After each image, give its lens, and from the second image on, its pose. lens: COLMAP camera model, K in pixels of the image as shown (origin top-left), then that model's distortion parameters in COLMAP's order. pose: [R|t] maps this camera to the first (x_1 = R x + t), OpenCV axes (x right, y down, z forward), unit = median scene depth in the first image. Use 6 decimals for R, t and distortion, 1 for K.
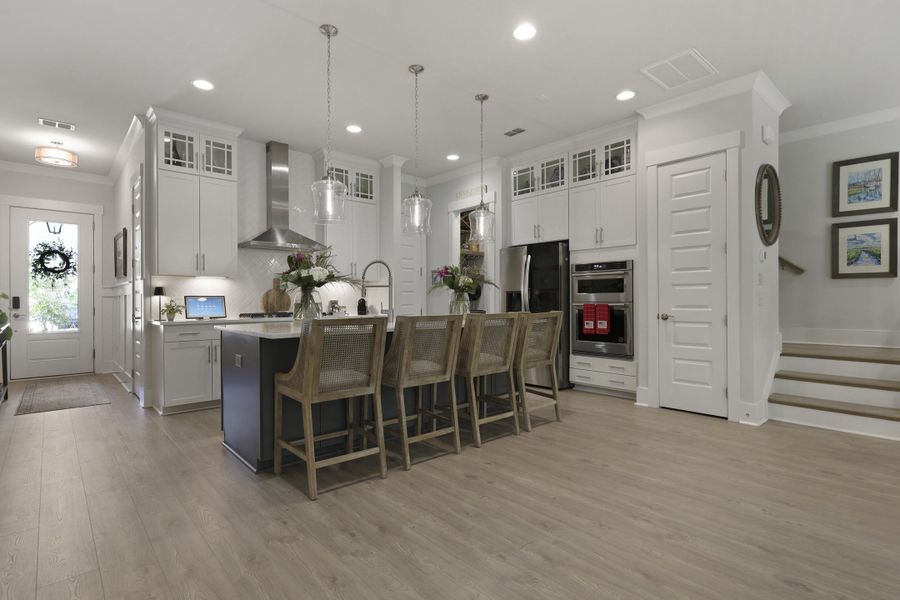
lens RADIAL K [[447.5, 0, 449.7], [0, 447.5, 300.2], [0, 0, 1]] dist [-0.002181, 0.000011]
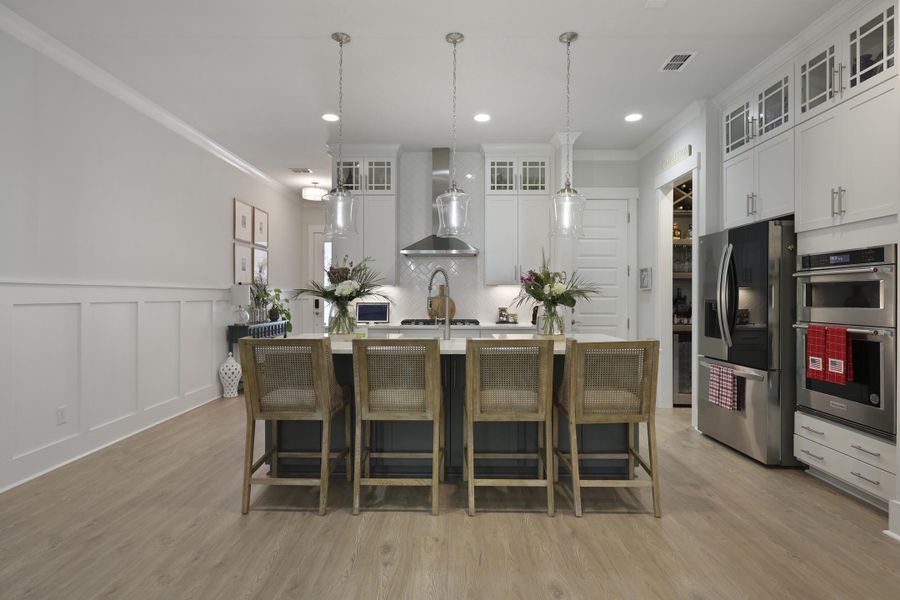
lens RADIAL K [[482.5, 0, 449.5], [0, 482.5, 297.2], [0, 0, 1]] dist [-0.001059, 0.000939]
pose [[0.733016, 0.006319, -0.680182, 0.387205], [-0.004736, 0.999980, 0.004186, -0.028651], [0.680194, 0.000153, 0.733032, 0.247130]]
